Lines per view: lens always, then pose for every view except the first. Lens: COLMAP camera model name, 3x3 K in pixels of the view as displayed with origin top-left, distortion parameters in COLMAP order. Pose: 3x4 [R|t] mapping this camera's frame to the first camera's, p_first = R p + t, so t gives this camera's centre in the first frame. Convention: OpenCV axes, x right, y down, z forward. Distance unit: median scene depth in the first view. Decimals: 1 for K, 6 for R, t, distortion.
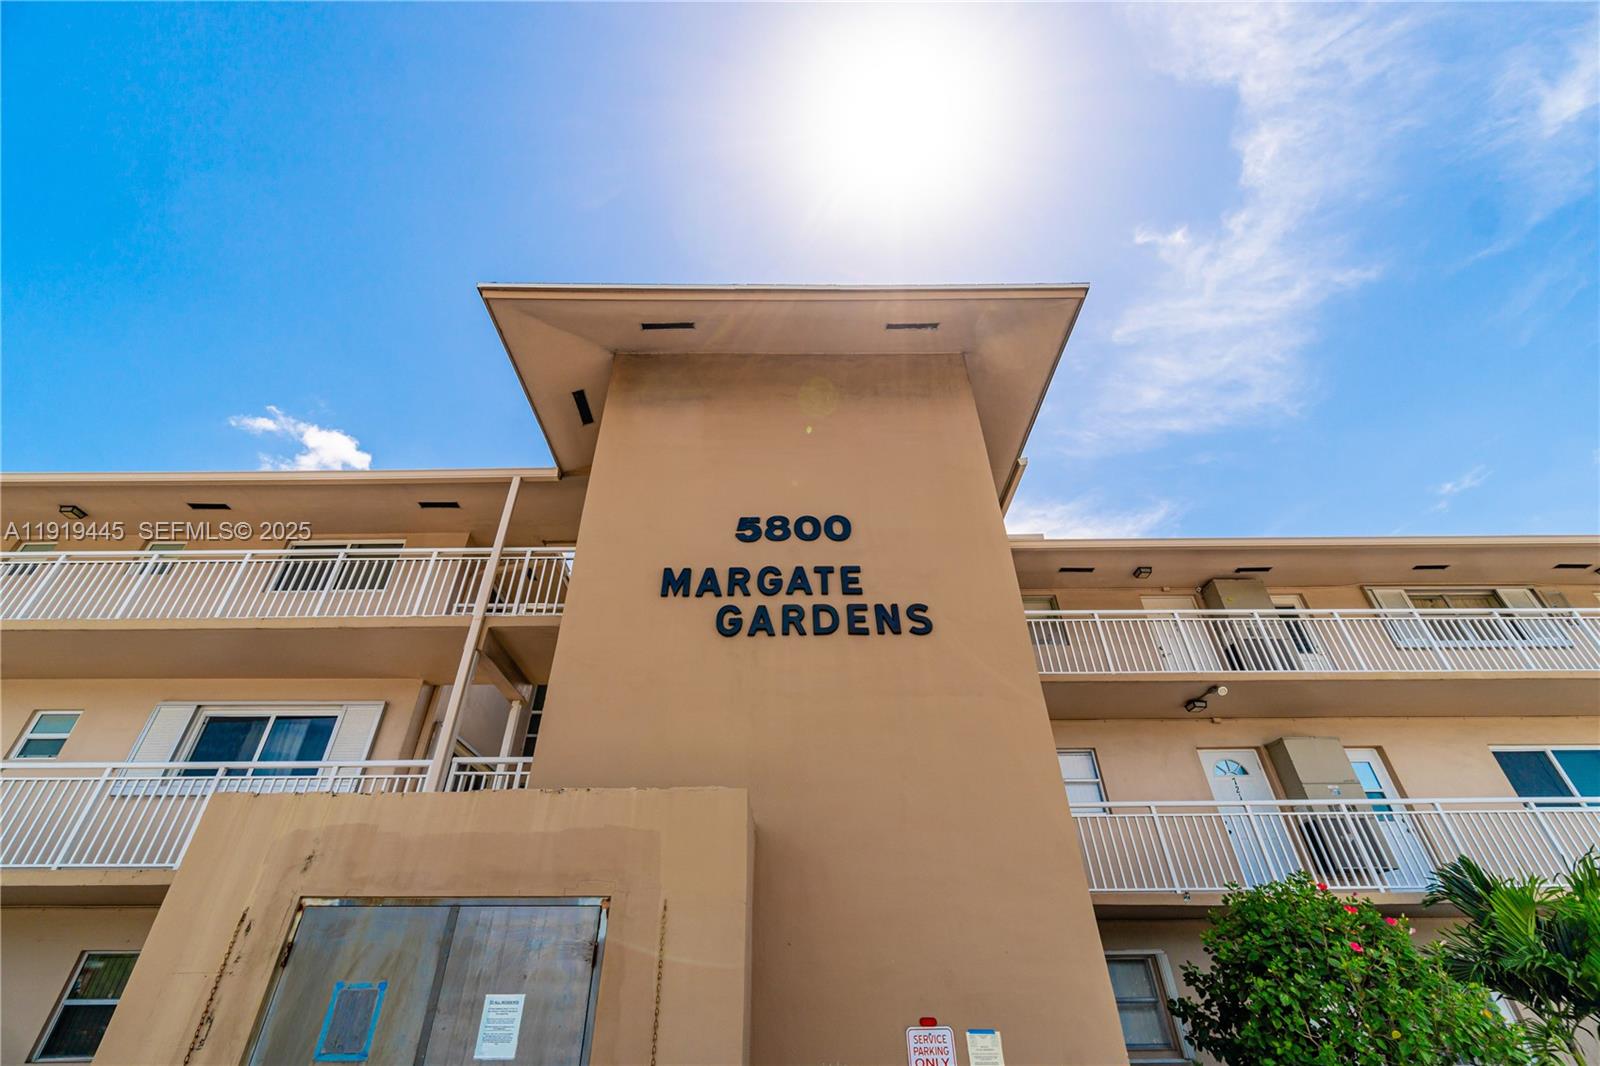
lens RADIAL K [[692.4, 0, 667.5], [0, 692.4, 529.9], [0, 0, 1]] dist [-0.017016, 0.004846]
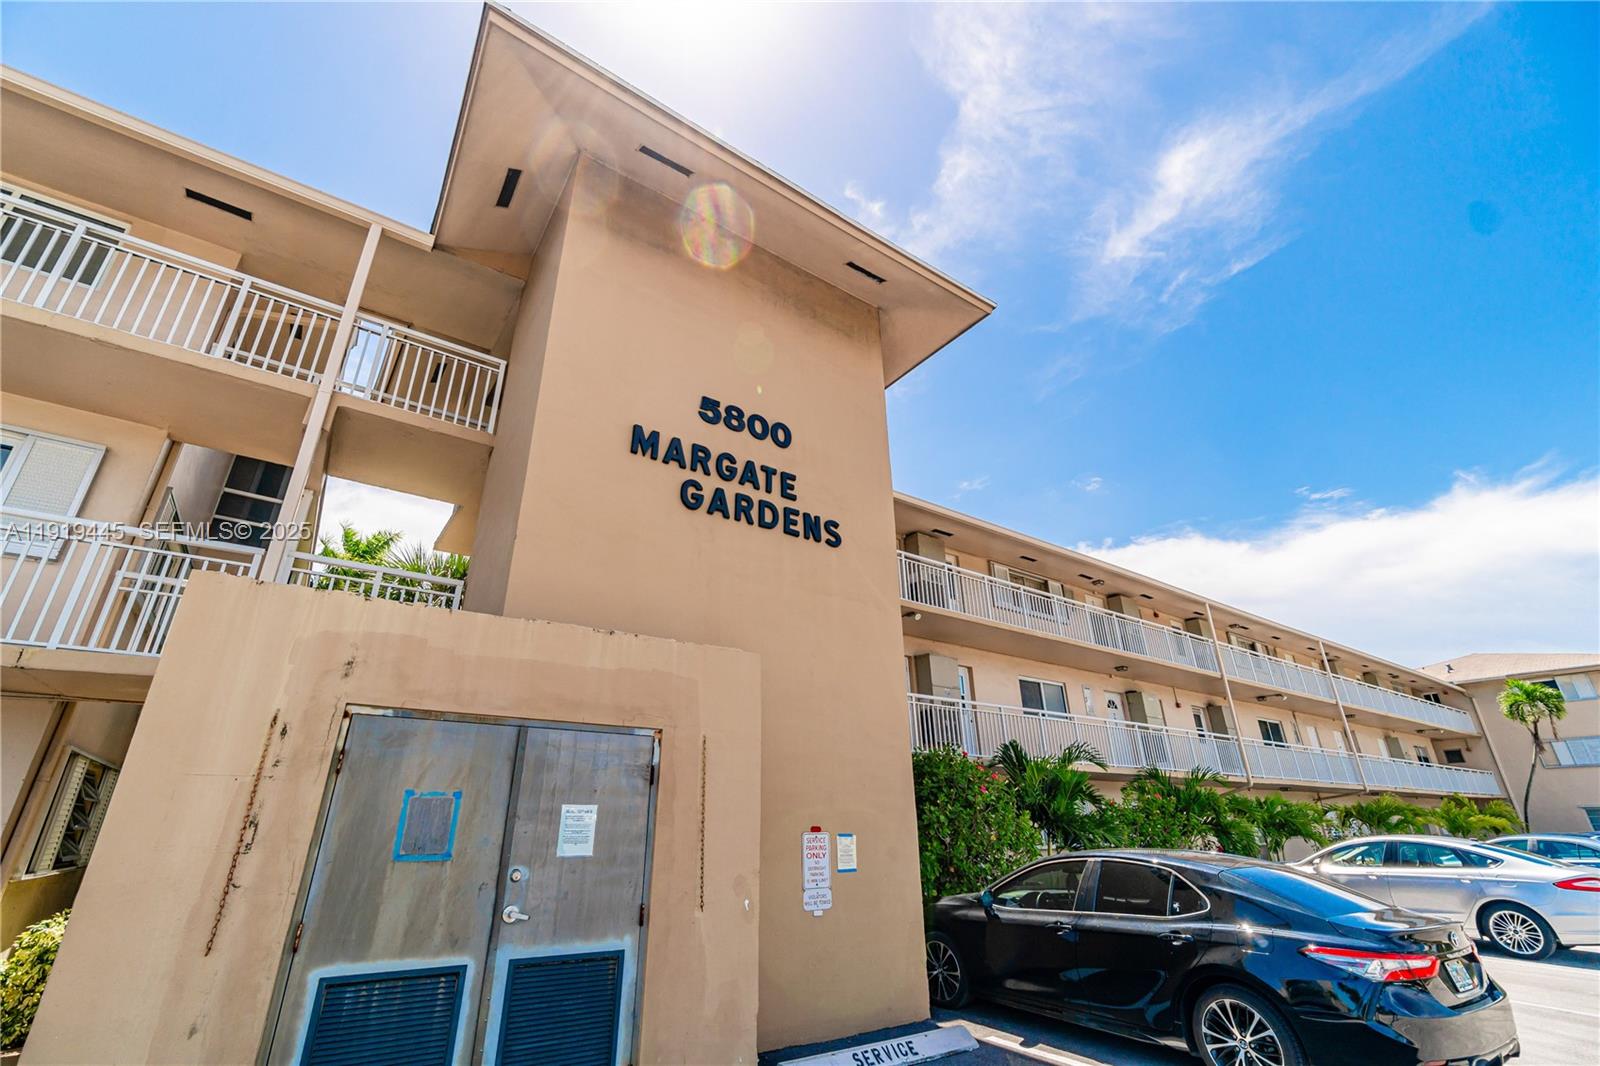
lens RADIAL K [[700.0, 0, 781.2], [0, 700.0, 529.5], [0, 0, 1]] dist [-0.033772, 0.018325]
pose [[0.817898, 0.227475, 0.528487, -0.356066], [-0.332589, 0.936439, 0.111653, 0.015887], [-0.469498, -0.267090, 0.841567, 0.014286]]
